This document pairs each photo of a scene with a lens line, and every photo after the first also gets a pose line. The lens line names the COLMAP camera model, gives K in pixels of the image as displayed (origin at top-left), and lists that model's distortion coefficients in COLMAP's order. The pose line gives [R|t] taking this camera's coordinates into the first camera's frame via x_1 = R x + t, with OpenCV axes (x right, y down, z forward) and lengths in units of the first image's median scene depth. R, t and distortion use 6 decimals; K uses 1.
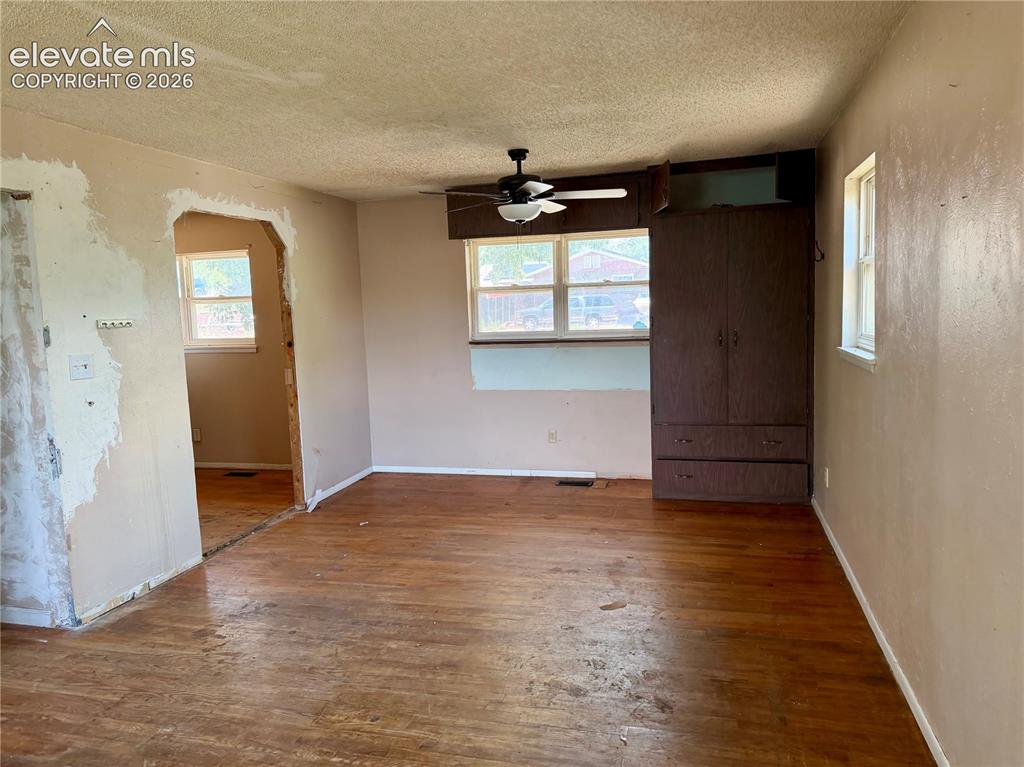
lens RADIAL K [[719.4, 0, 511.1], [0, 719.4, 381.9], [0, 0, 1]] dist [-0.012701, -0.012437]
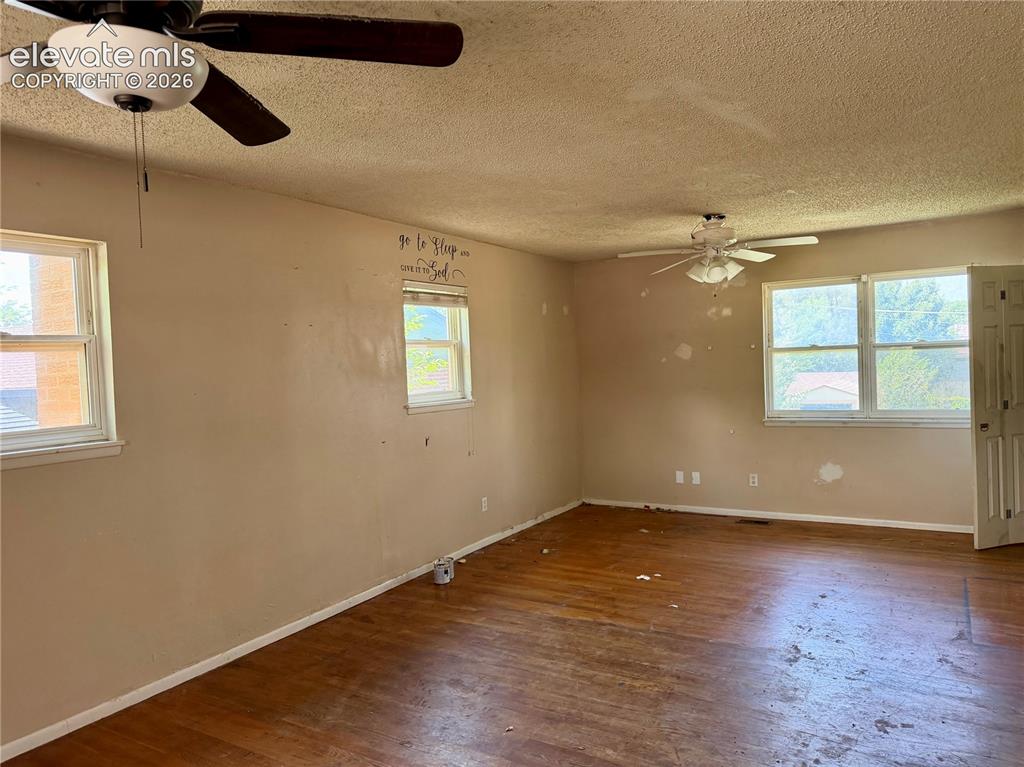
lens RADIAL K [[719.4, 0, 511.4], [0, 719.4, 383.8], [0, 0, 1]] dist [-0.012701, -0.012437]
pose [[-0.960852, 0.061144, 0.270230, -0.342747], [0.101992, 0.984913, 0.139802, -0.213796], [-0.257605, 0.161890, -0.952592, 1.969565]]
